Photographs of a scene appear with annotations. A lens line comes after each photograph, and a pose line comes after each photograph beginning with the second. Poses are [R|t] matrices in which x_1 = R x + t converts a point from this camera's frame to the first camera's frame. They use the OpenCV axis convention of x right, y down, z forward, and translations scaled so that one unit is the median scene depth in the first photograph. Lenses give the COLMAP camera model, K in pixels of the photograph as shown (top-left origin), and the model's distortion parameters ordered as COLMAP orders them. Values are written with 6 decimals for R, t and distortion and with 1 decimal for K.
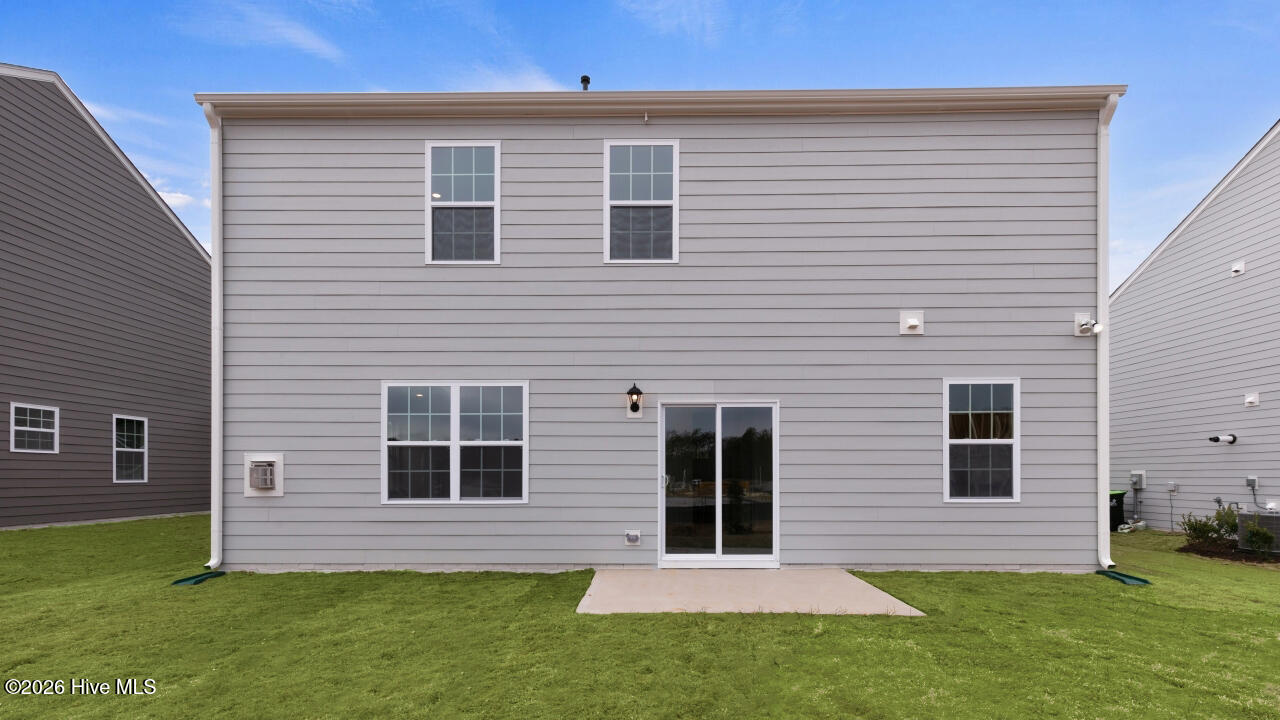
lens RADIAL K [[598.3, 0, 713.3], [0, 598.3, 358.5], [0, 0, 1]] dist [0.000446, -0.000160]
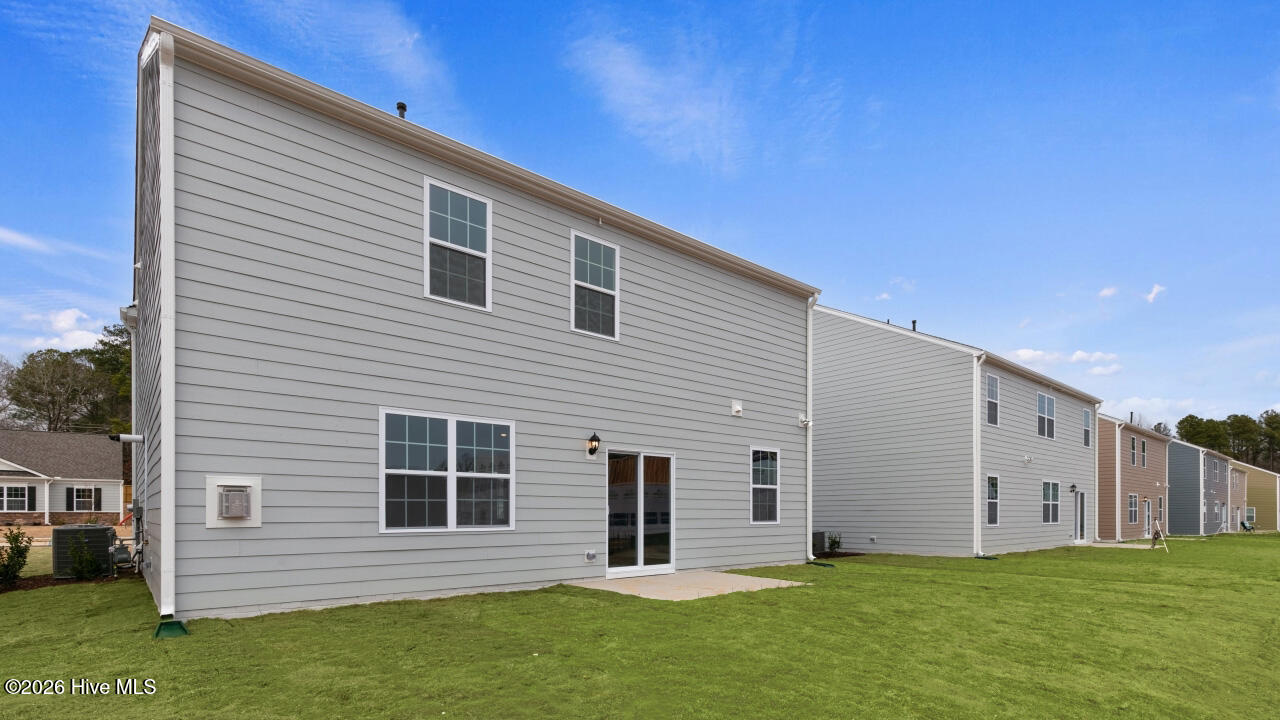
lens RADIAL K [[568.1, 0, 640.0], [0, 568.1, 360.0], [0, 0, 1]] dist [-0.003585, -0.000522]
pose [[0.766727, 0.166952, 0.619884, -0.834991], [-0.130235, 0.985965, -0.104461, 0.004006], [-0.628624, -0.000638, 0.777709, 0.005667]]
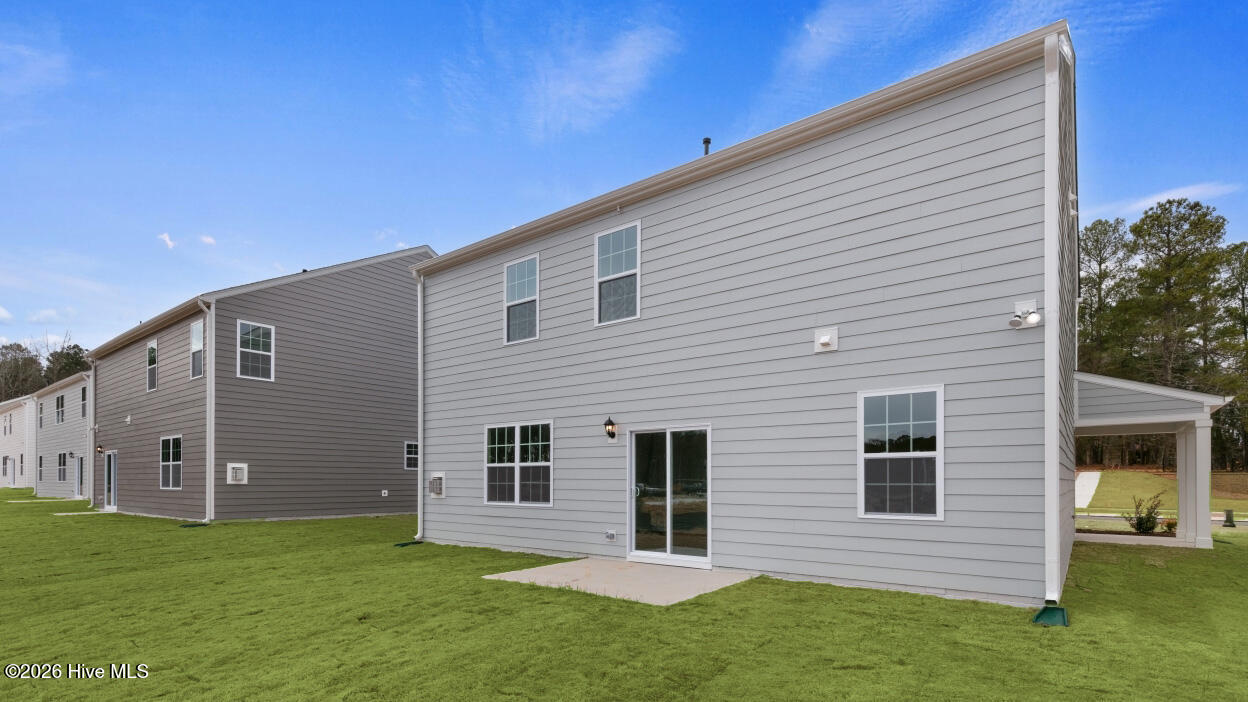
lens RADIAL K [[578.2, 0, 624.0], [0, 578.2, 351.0], [0, 0, 1]] dist [-0.000471, 0.000139]
pose [[0.803359, -0.128256, -0.581519, 0.652937], [0.103570, 0.991741, -0.075651, -0.001986], [0.586419, 0.000547, 0.810008, -0.007568]]
